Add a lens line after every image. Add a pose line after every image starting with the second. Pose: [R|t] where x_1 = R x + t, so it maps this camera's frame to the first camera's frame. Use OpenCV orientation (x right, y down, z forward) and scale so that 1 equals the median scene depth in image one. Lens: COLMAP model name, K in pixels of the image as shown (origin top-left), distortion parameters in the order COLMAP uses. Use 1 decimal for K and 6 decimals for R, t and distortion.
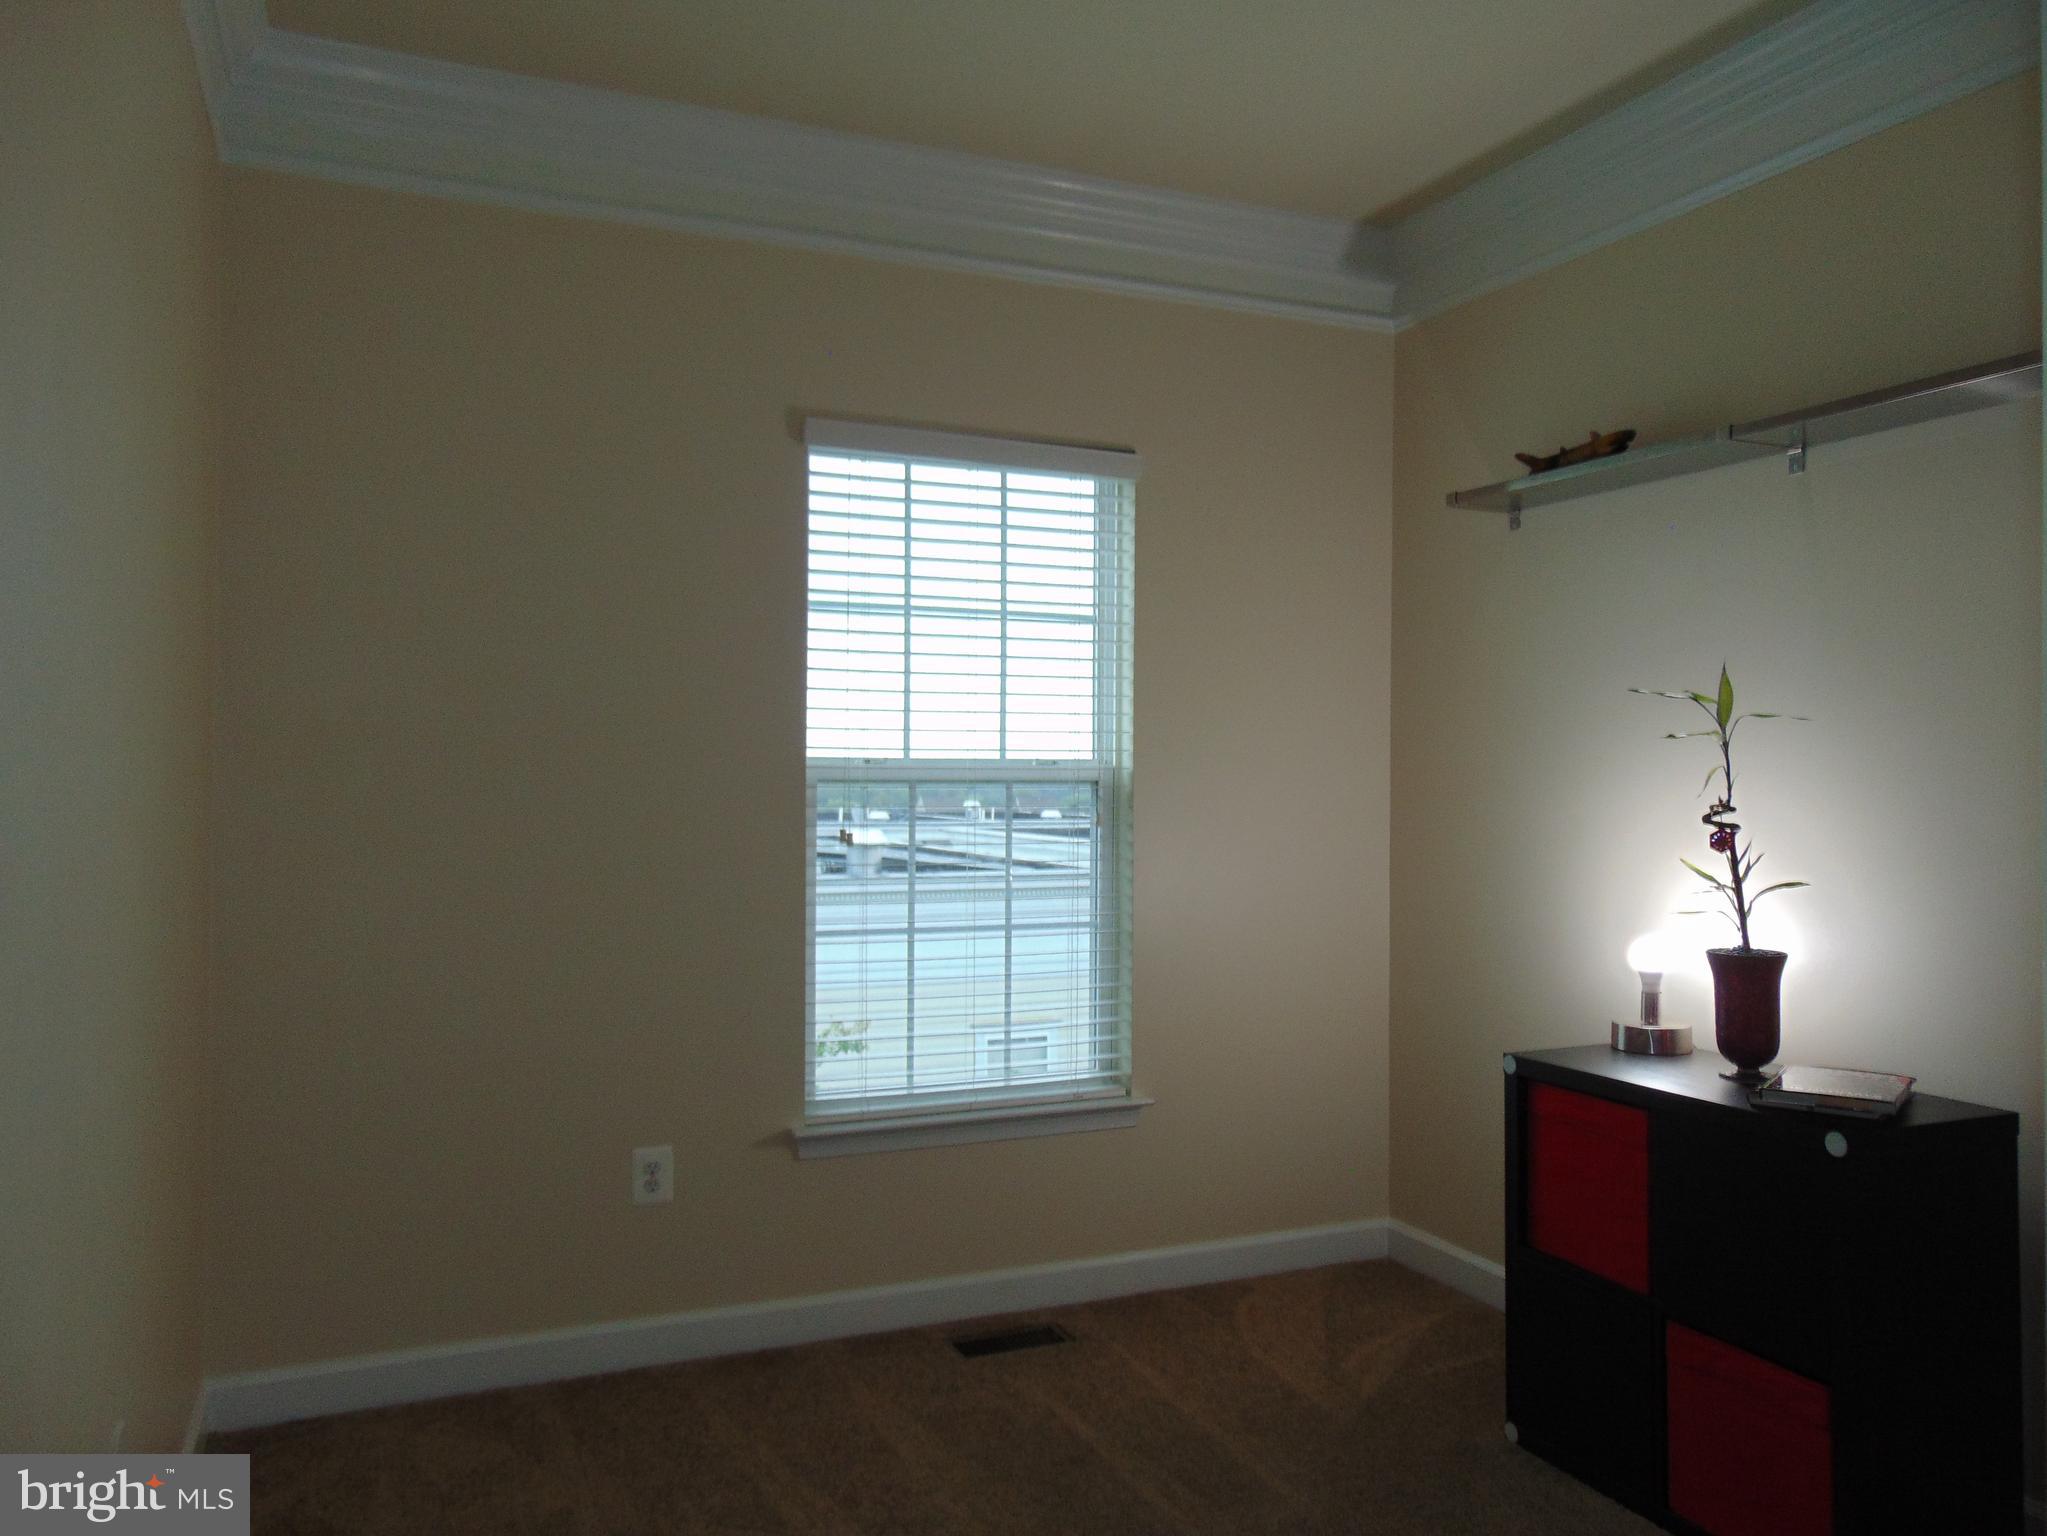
lens RADIAL K [[1517.0, 0, 1023.5], [0, 1517.0, 768.0], [0, 0, 1]] dist [-0.047857, 0.106059]
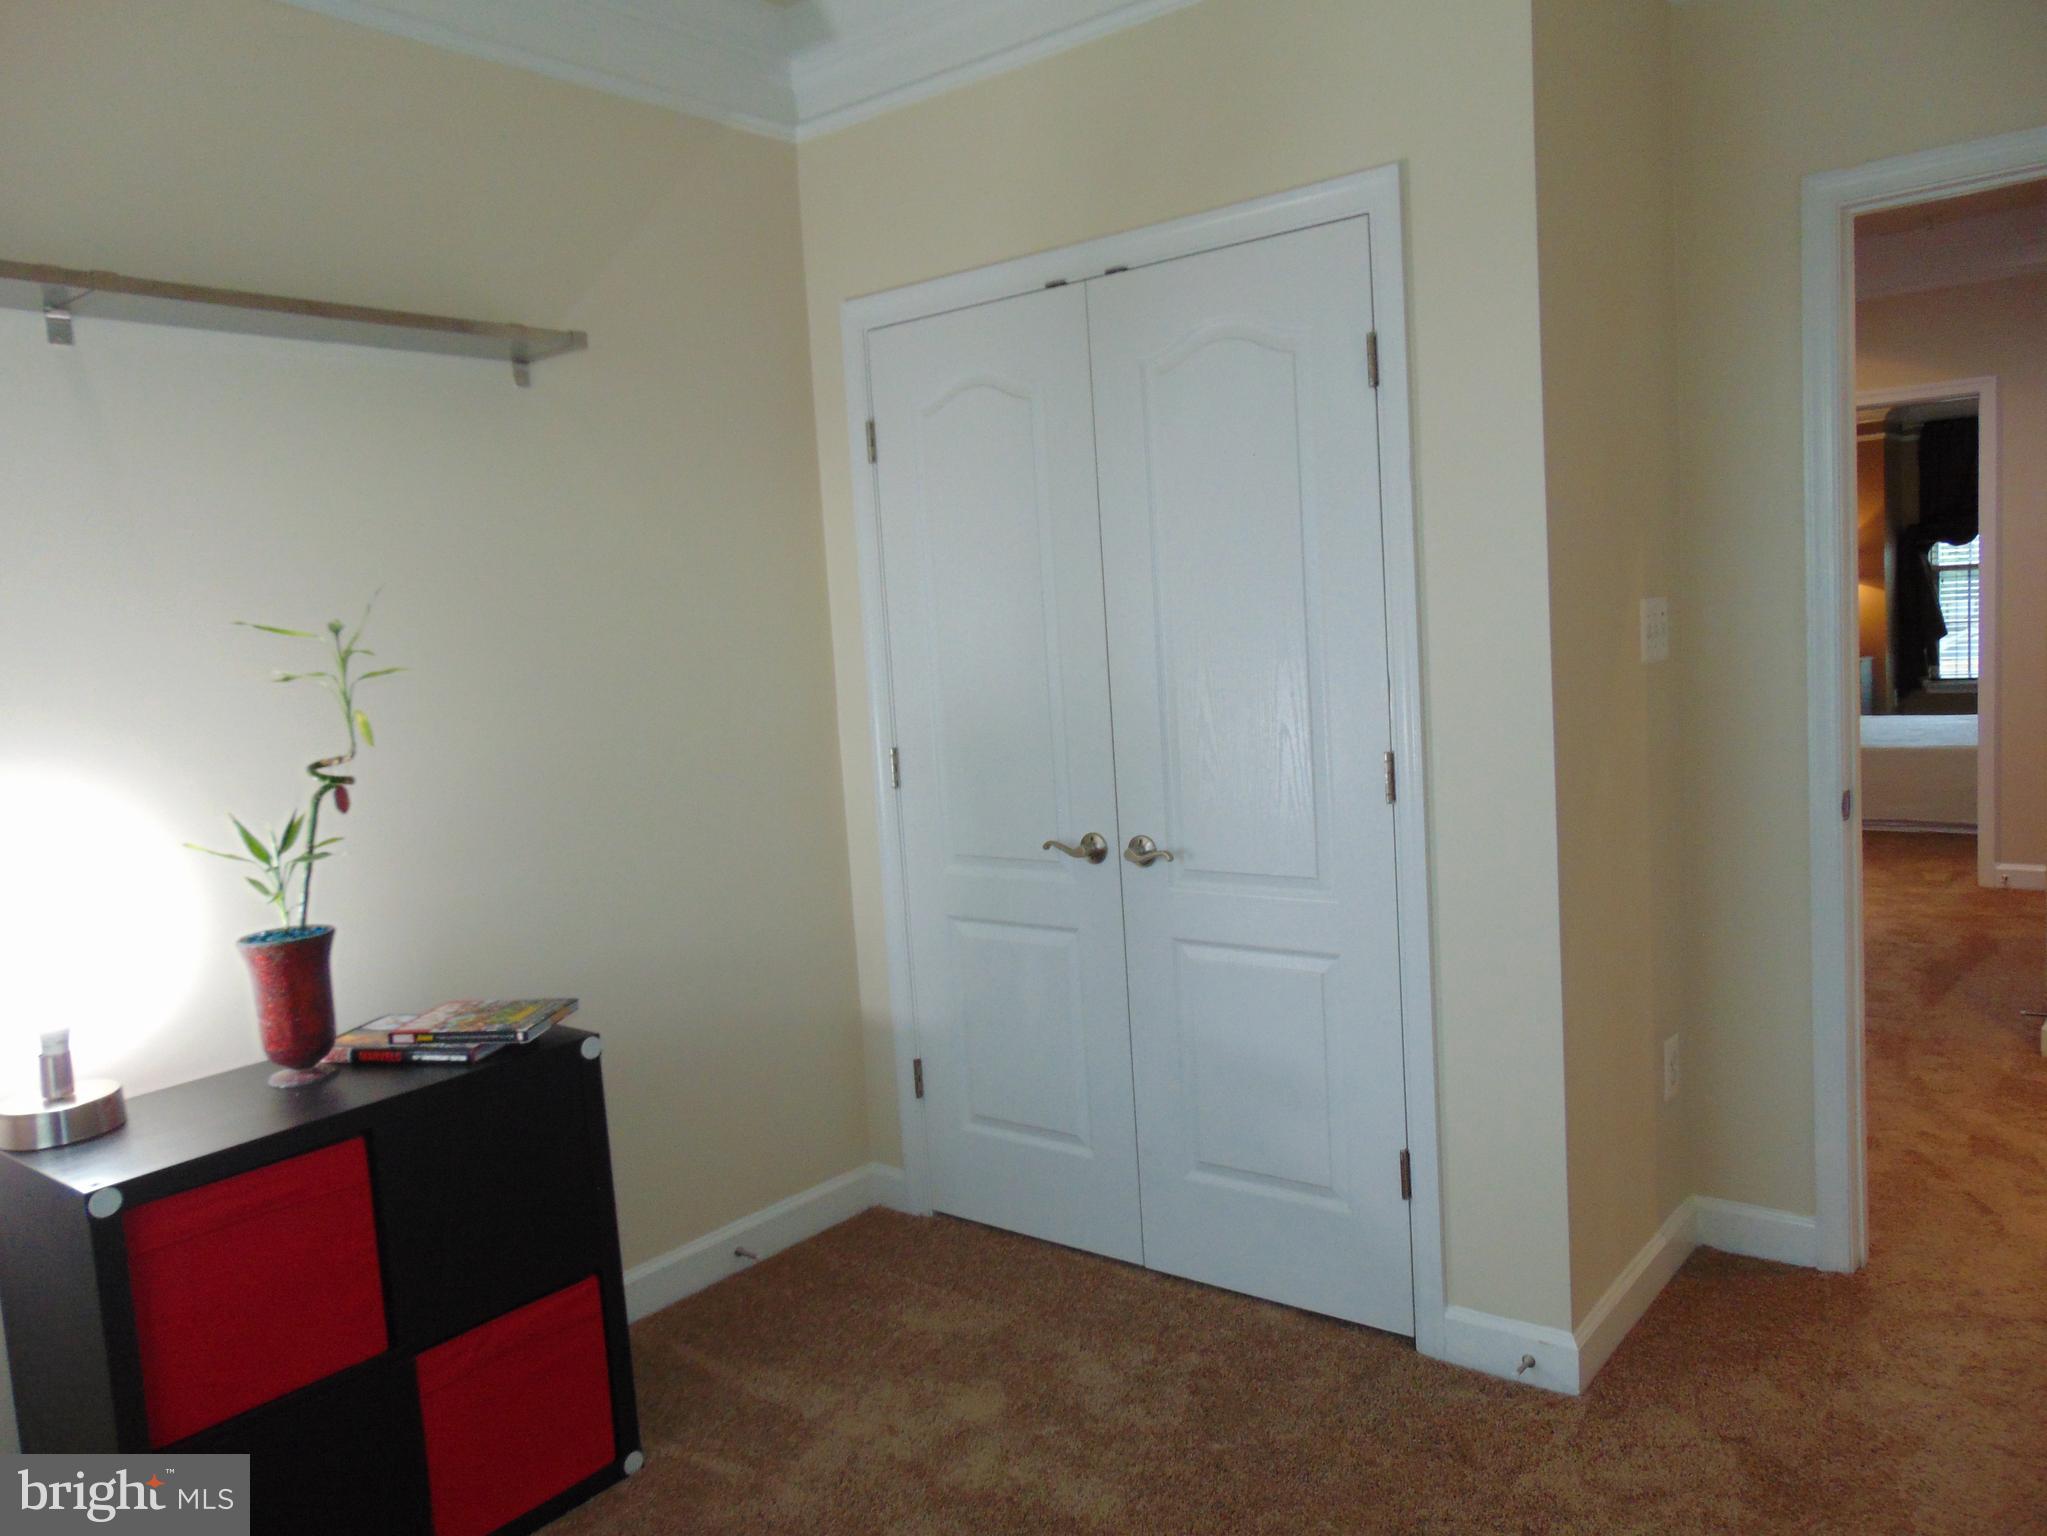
lens RADIAL K [[1517.0, 0, 1023.5], [0, 1517.0, 768.0], [0, 0, 1]] dist [-0.047857, 0.106059]
pose [[-0.473148, -0.050600, 0.879529, -0.432822], [0.079614, 0.991808, 0.099889, -0.019390], [-0.877378, 0.117284, -0.465243, 0.987116]]
